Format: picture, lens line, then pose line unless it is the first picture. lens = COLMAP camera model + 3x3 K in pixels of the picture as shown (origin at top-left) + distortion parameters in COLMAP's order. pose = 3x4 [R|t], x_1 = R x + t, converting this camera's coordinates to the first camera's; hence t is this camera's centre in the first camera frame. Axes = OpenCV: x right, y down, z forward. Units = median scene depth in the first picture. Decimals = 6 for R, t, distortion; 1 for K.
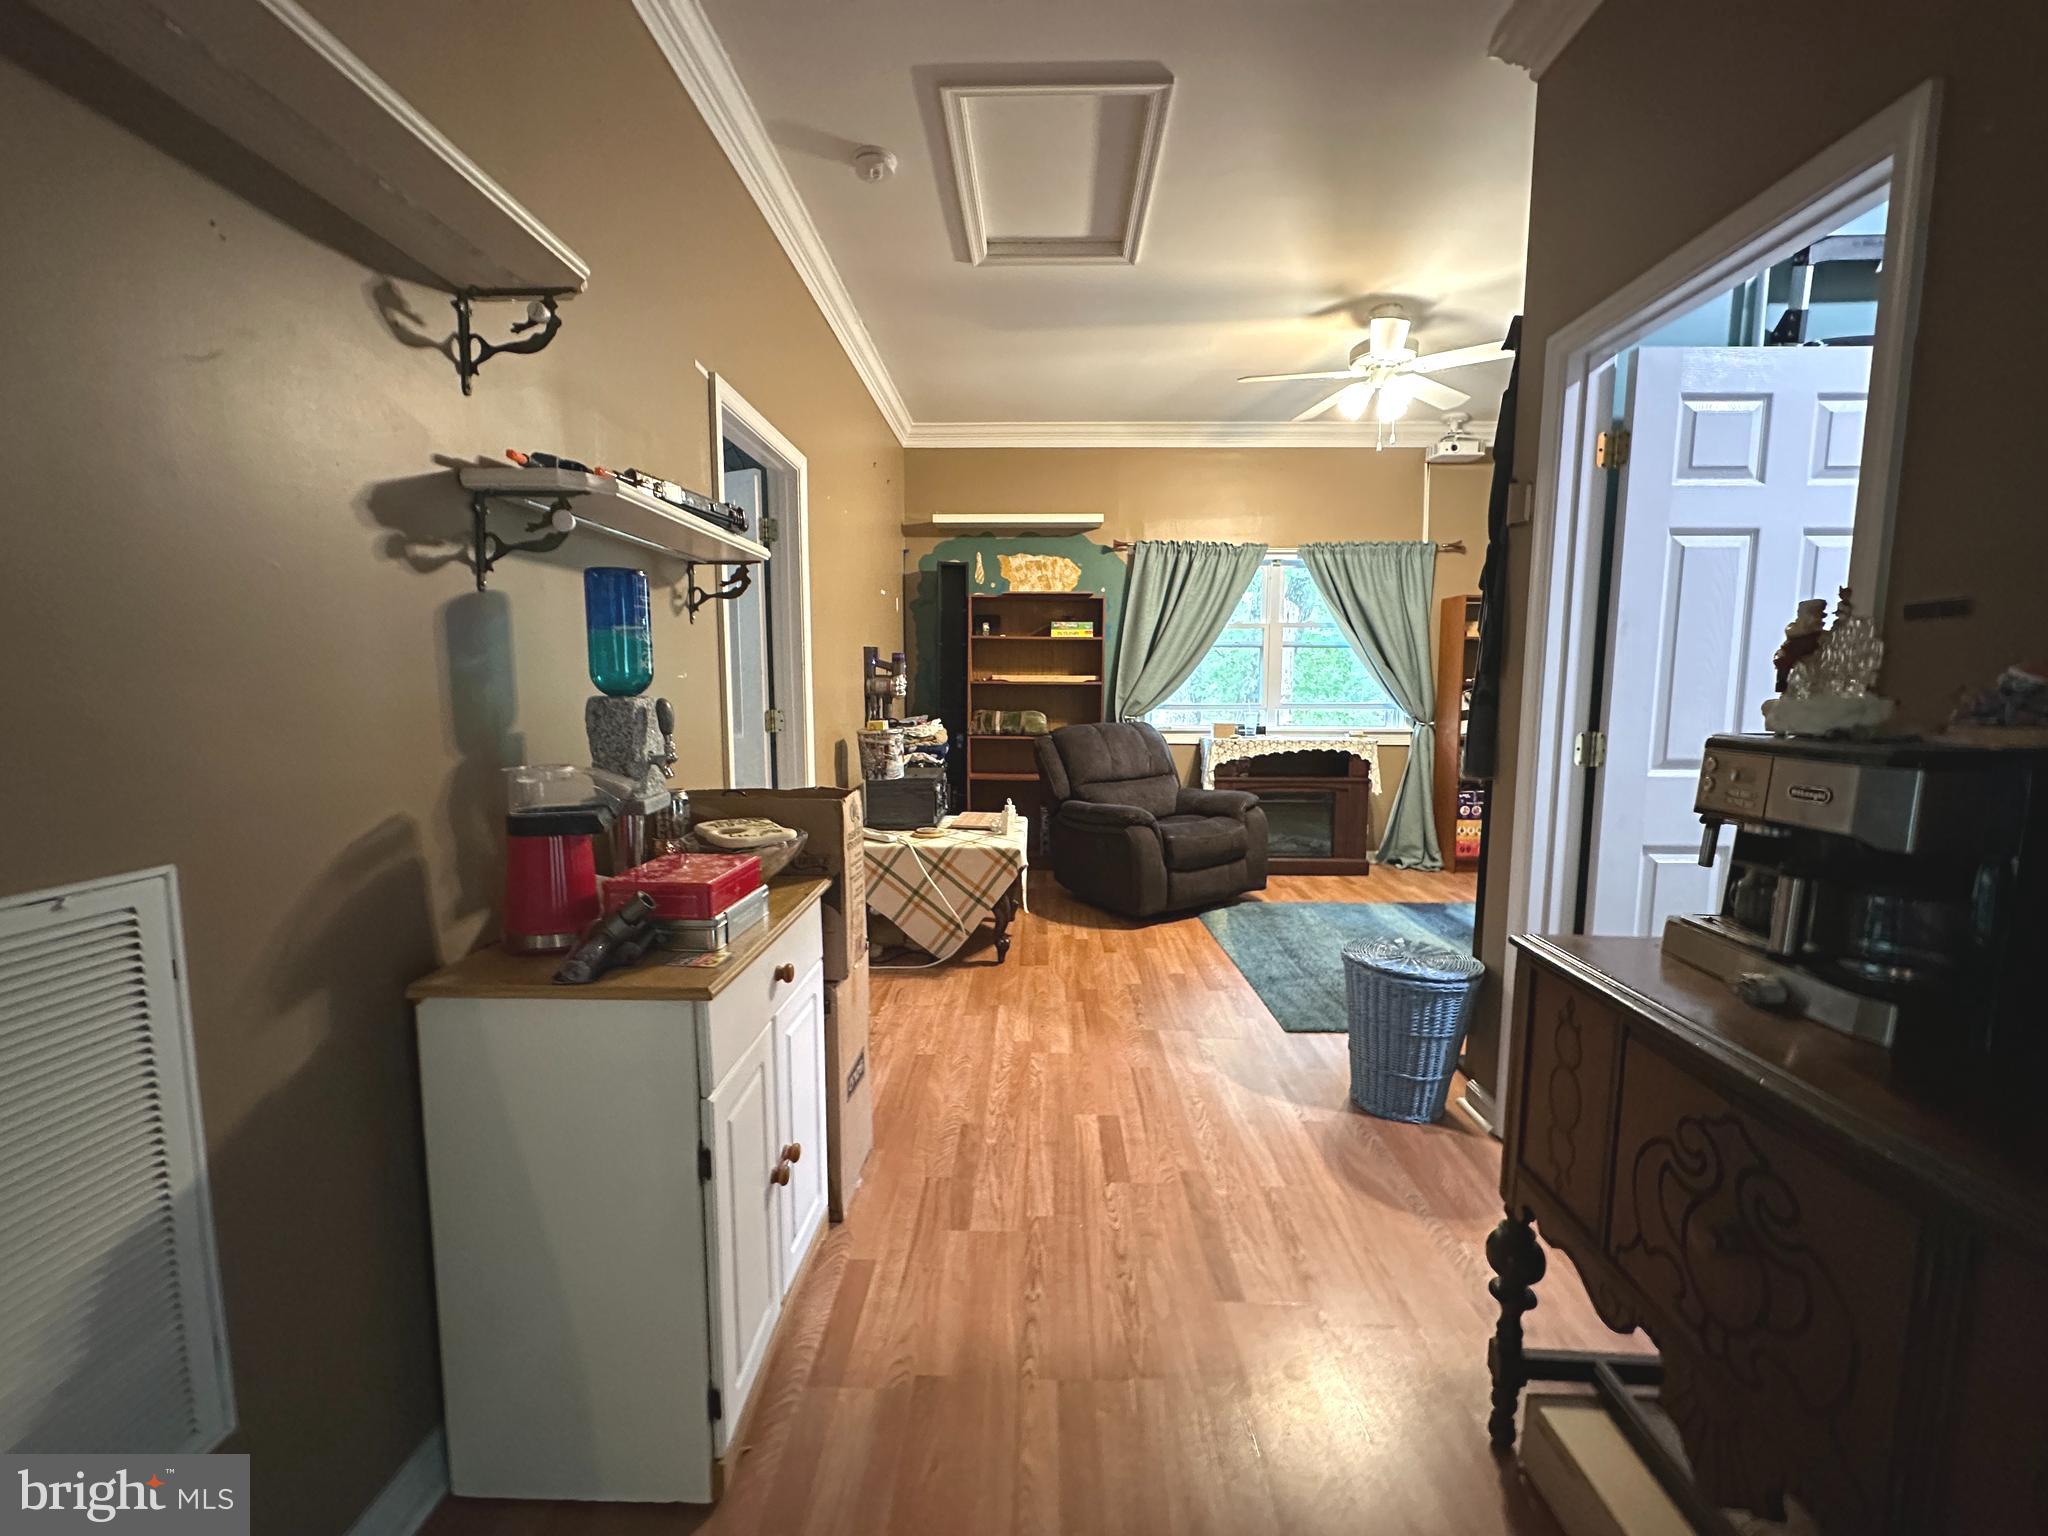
lens RADIAL K [[814.2, 0, 1024.0], [0, 814.2, 769.5], [0, 0, 1]] dist [-0.002935, -0.000328]
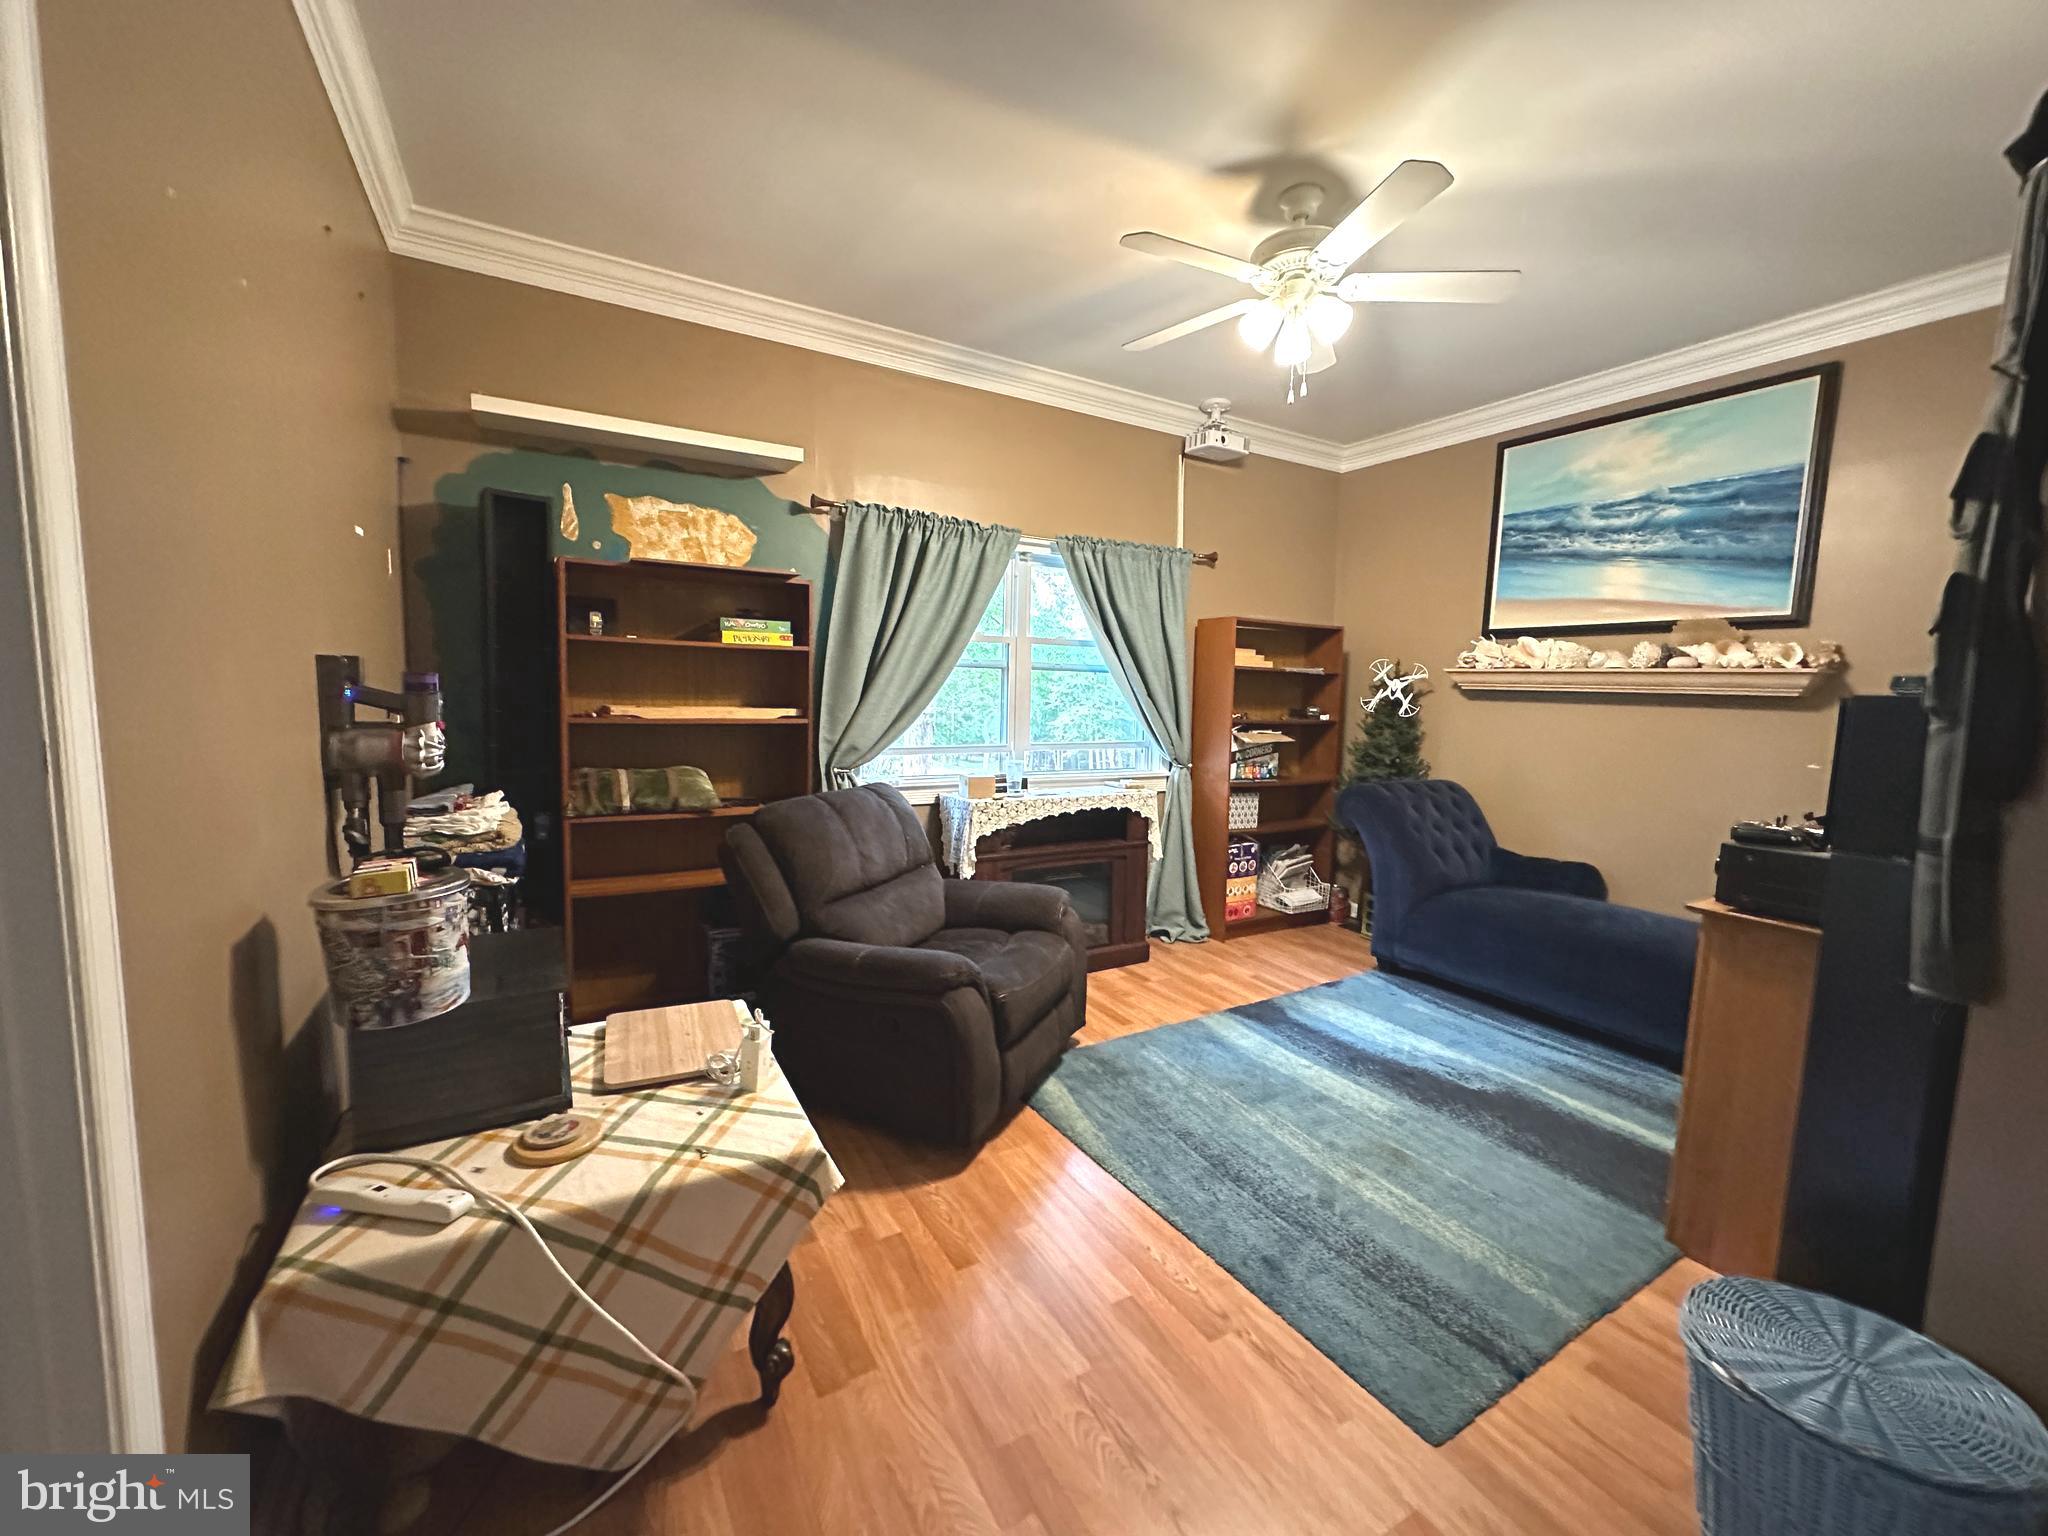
lens RADIAL K [[814.2, 0, 1026.9], [0, 814.2, 767.1], [0, 0, 1]] dist [-0.002935, -0.000328]
pose [[0.853043, -0.033137, 0.520788, -0.087684], [0.034486, 0.999380, 0.007102, -0.069705], [-0.520700, 0.011901, 0.853657, 0.384202]]
